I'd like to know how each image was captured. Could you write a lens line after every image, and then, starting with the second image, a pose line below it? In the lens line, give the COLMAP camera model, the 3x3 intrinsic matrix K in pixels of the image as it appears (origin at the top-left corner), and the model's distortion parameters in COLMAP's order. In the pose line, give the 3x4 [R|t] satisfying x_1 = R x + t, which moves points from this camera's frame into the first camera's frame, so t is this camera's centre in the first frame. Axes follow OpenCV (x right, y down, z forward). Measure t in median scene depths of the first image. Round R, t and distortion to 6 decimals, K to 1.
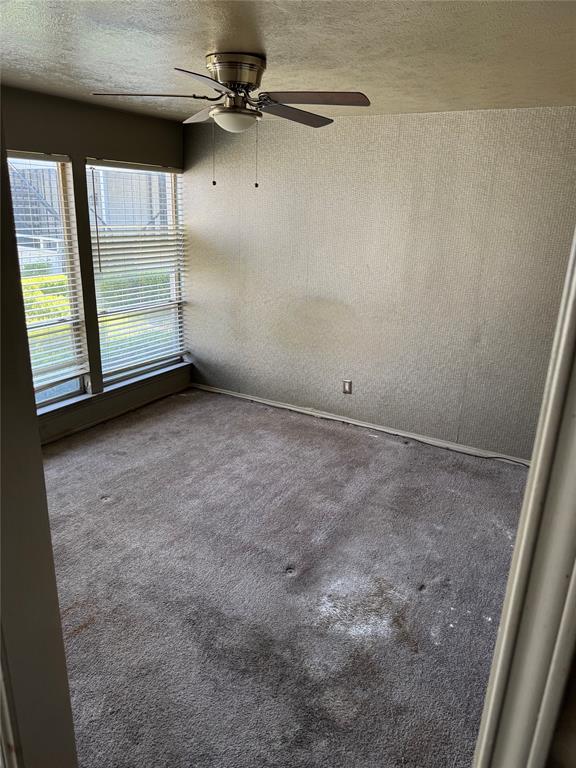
lens RADIAL K [[537.2, 0, 286.9], [0, 537.2, 386.5], [0, 0, 1]] dist [-0.007082, -0.001417]
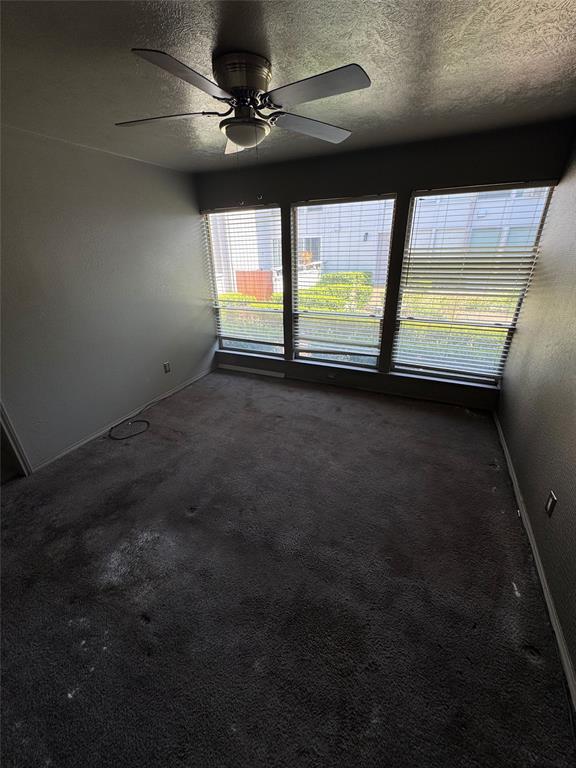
lens RADIAL K [[309.2, 0, 289.2], [0, 309.2, 376.3], [0, 0, 1]] dist [0.003678, -0.000297]
pose [[0.083175, 0.360371, -0.929093, 0.405619], [-0.283111, 0.902453, 0.324694, -0.182332], [0.955474, 0.236030, 0.177087, 0.659723]]
